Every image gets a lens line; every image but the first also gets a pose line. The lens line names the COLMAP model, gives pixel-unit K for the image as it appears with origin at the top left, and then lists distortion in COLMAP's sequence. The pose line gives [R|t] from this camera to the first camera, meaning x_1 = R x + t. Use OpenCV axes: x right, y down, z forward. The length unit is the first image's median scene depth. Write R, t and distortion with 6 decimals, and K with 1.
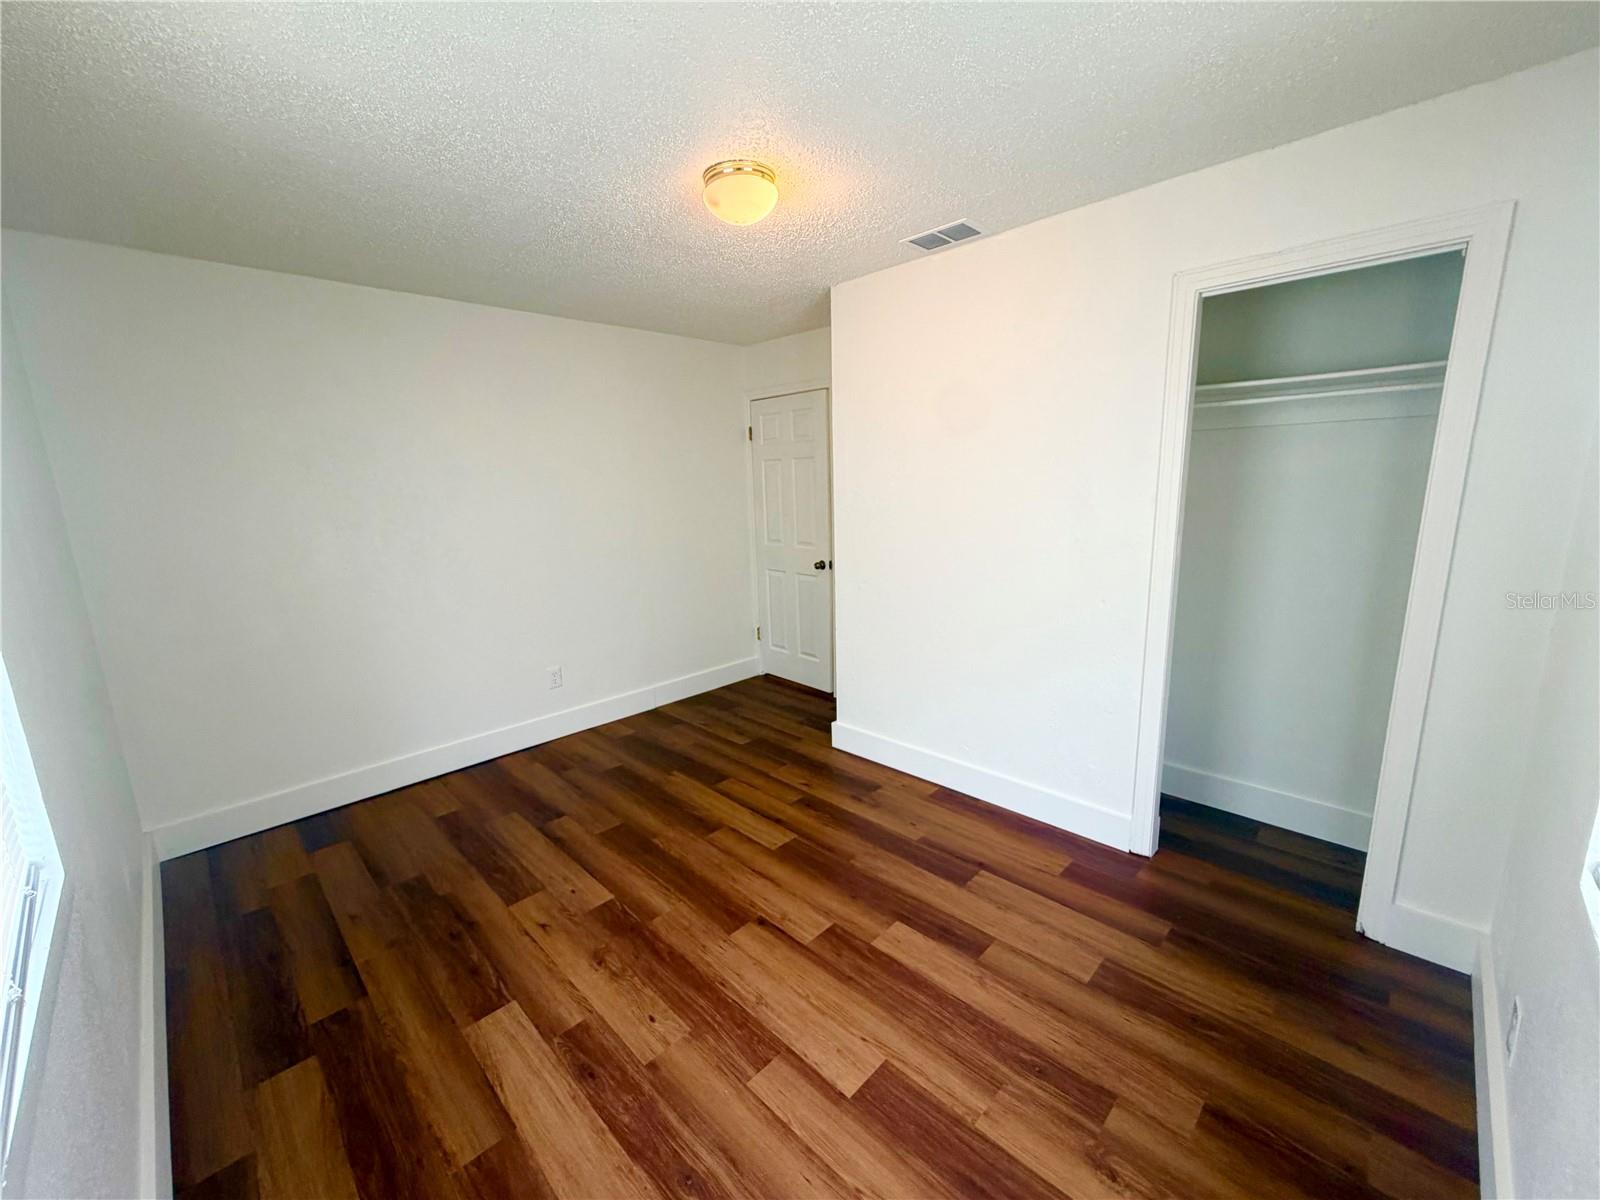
lens RADIAL K [[635.5, 0, 797.9], [0, 635.5, 603.2], [0, 0, 1]] dist [0.000716, 0.000292]
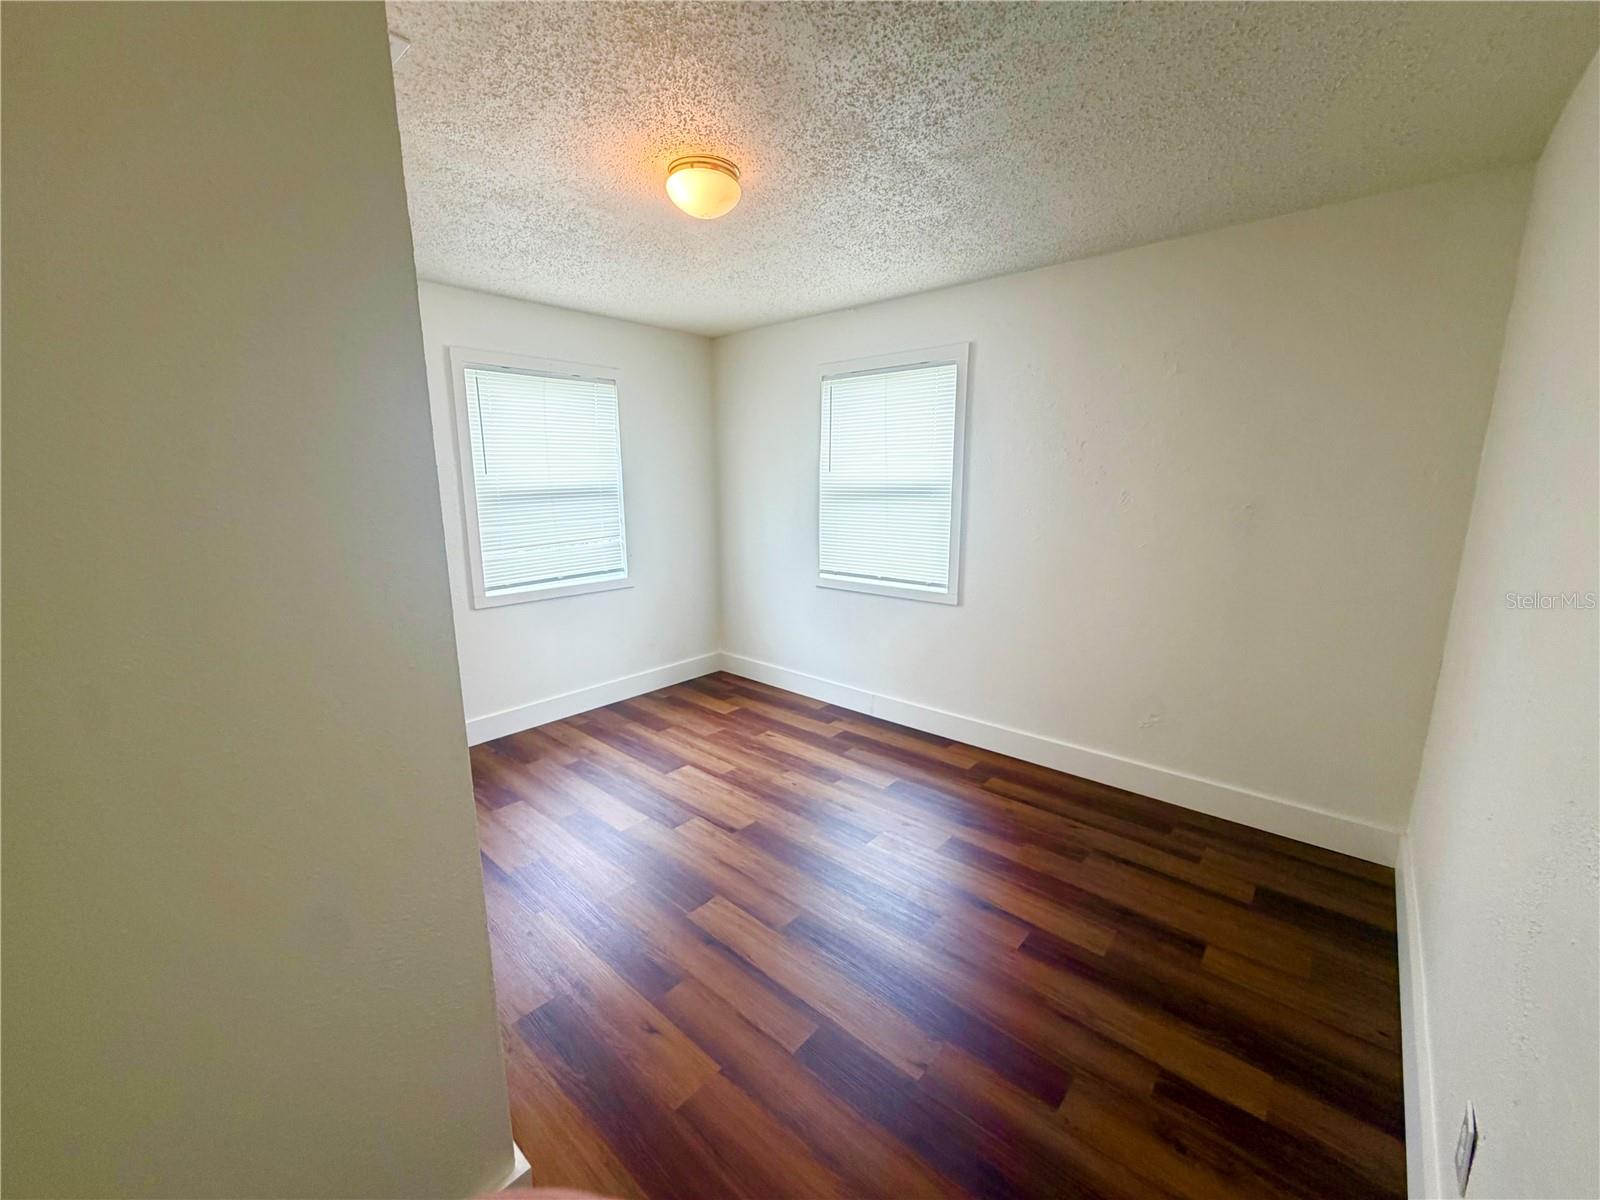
lens RADIAL K [[635.5, 0, 797.9], [0, 635.5, 603.2], [0, 0, 1]] dist [0.000716, 0.000292]
pose [[-0.997828, 0.045546, -0.047587, -0.170108], [0.023845, 0.923189, 0.383607, -0.434820], [0.061404, 0.381639, -0.922270, 2.268108]]
